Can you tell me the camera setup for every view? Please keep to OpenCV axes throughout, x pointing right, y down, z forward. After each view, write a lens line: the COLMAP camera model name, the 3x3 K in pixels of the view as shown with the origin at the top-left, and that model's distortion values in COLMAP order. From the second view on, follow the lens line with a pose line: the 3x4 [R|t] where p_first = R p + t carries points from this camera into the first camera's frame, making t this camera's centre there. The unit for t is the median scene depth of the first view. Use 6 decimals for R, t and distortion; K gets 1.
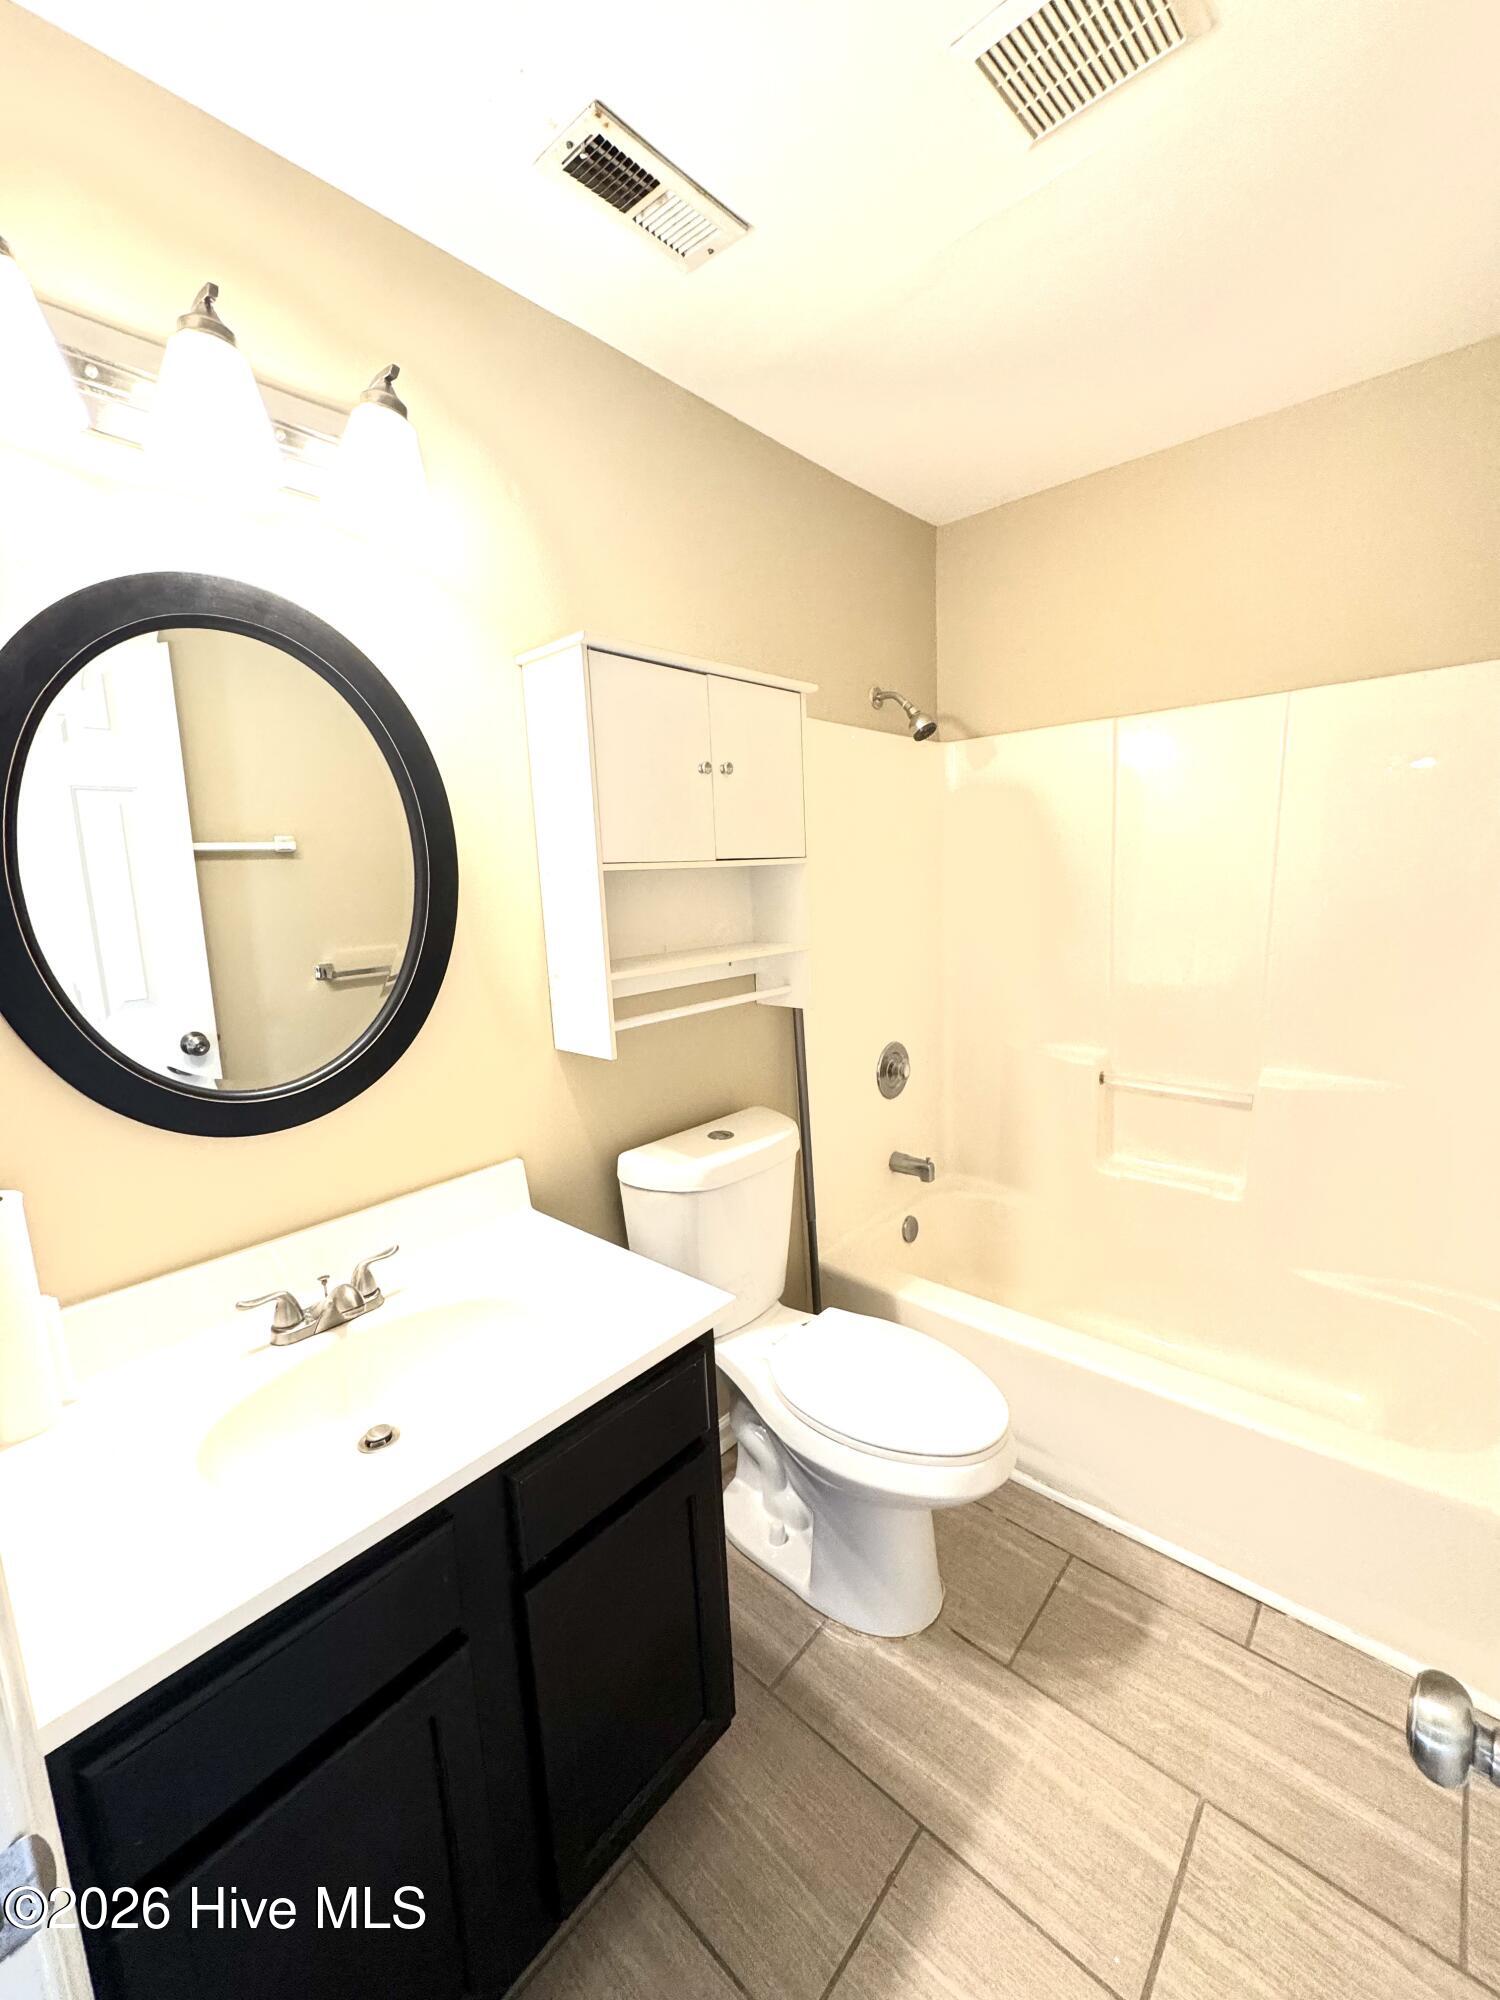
lens RADIAL K [[798.9, 0, 746.5], [0, 798.9, 1001.2], [0, 0, 1]] dist [-0.001141, -0.000011]
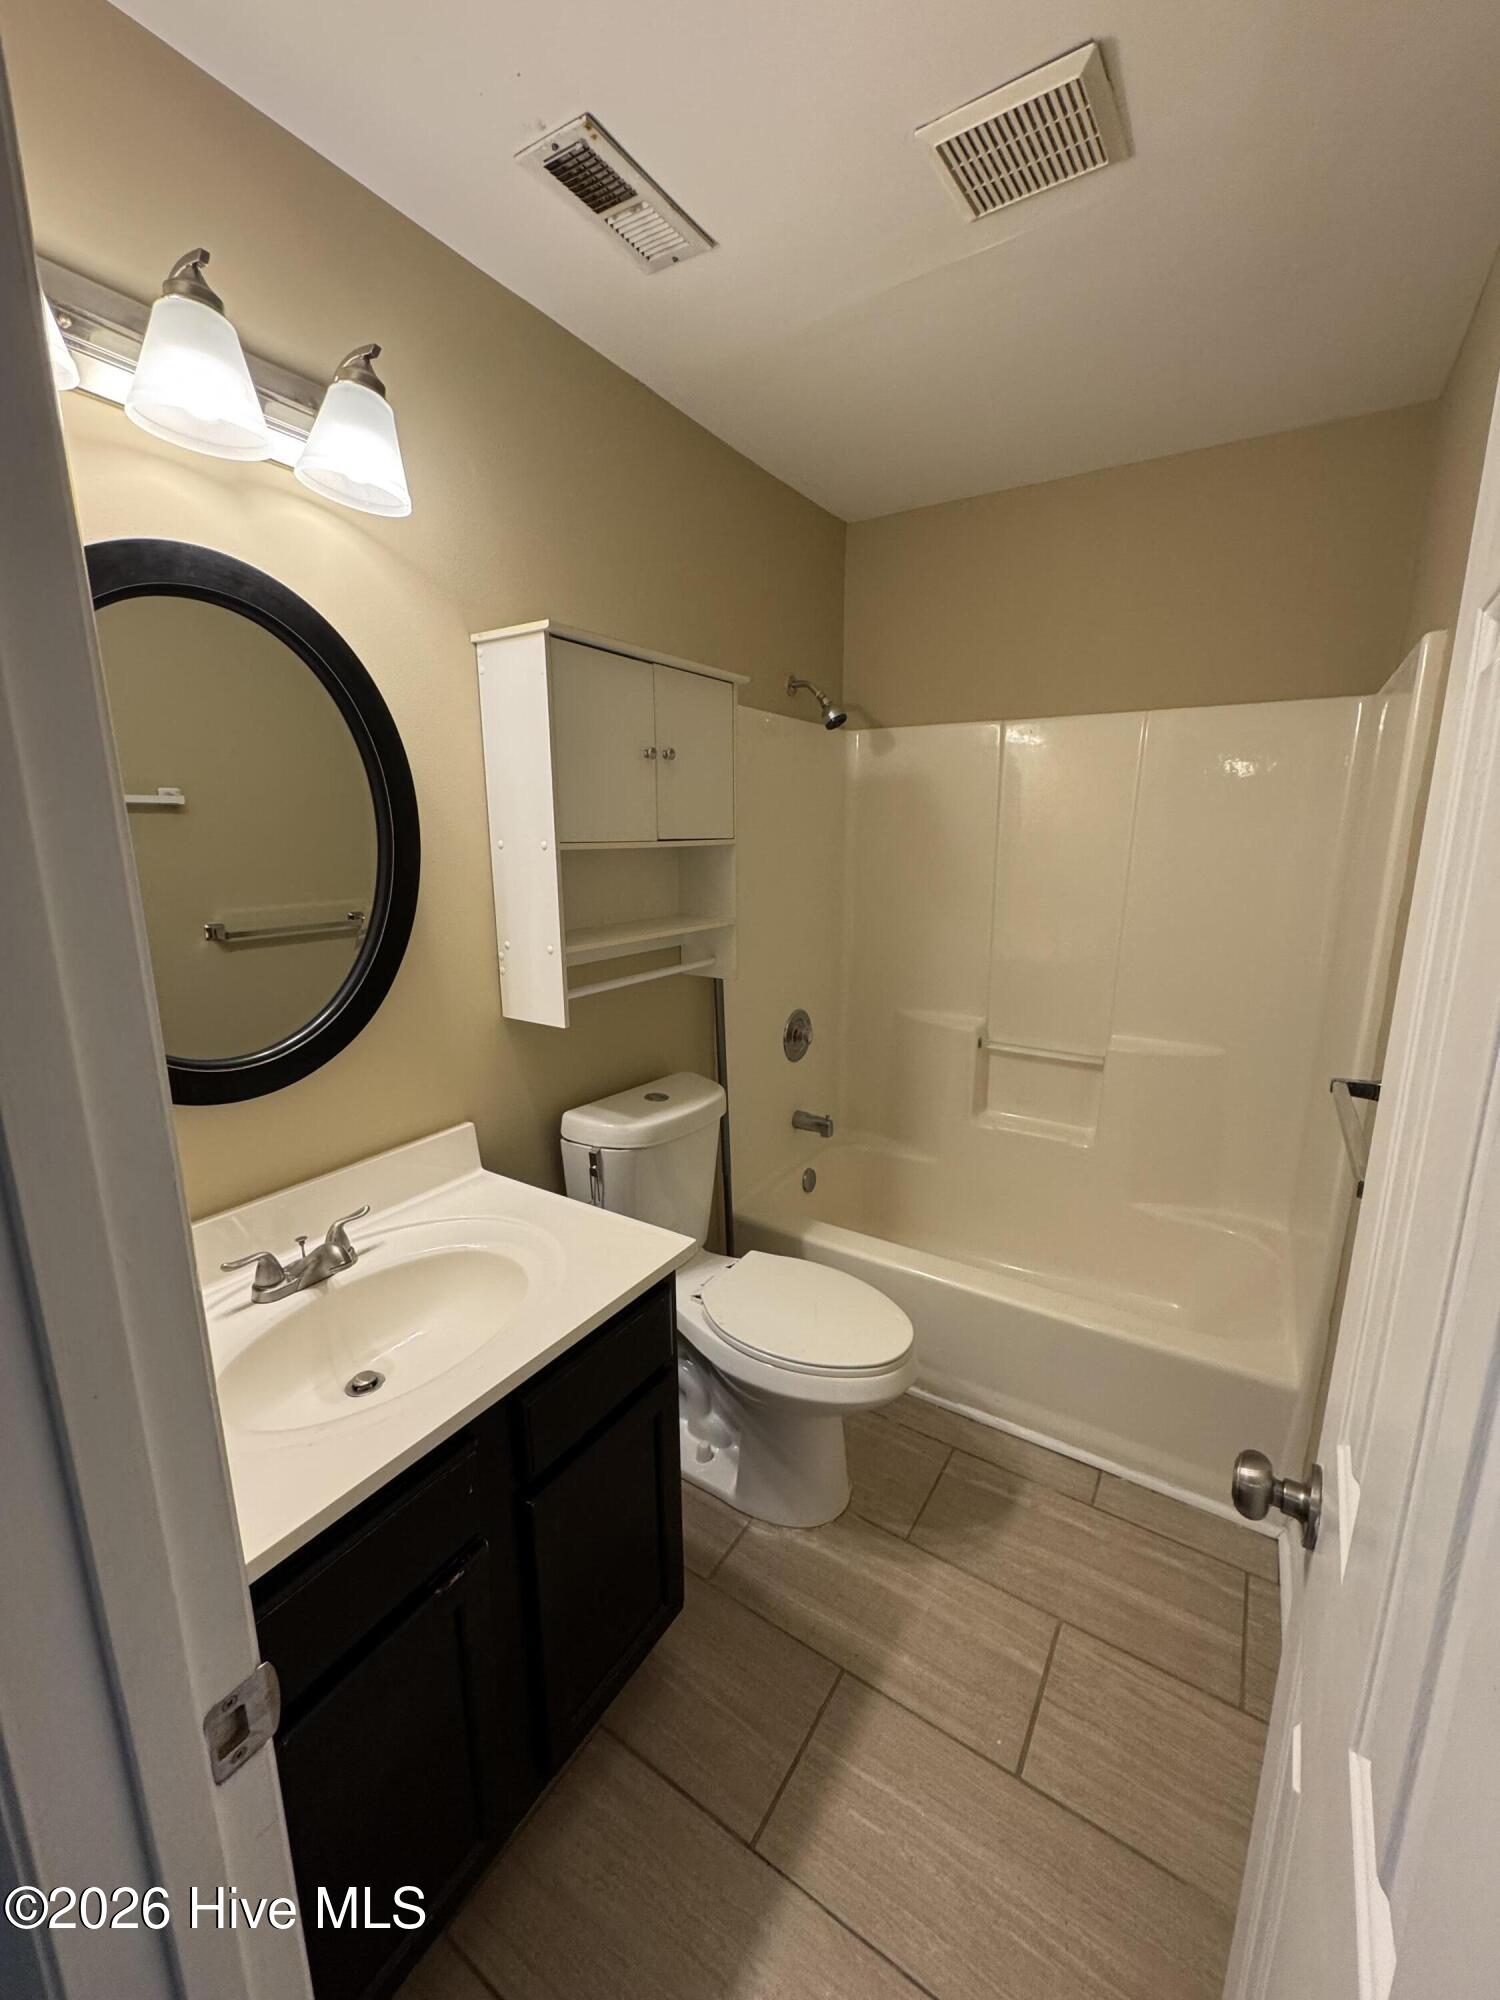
lens RADIAL K [[798.9, 0, 746.5], [0, 798.9, 1001.2], [0, 0, 1]] dist [-0.001141, -0.000011]
pose [[0.986287, 0.007989, 0.164845, -0.108720], [-0.016133, 0.998711, 0.048127, -0.018630], [-0.164248, -0.050127, 0.985145, -0.088704]]
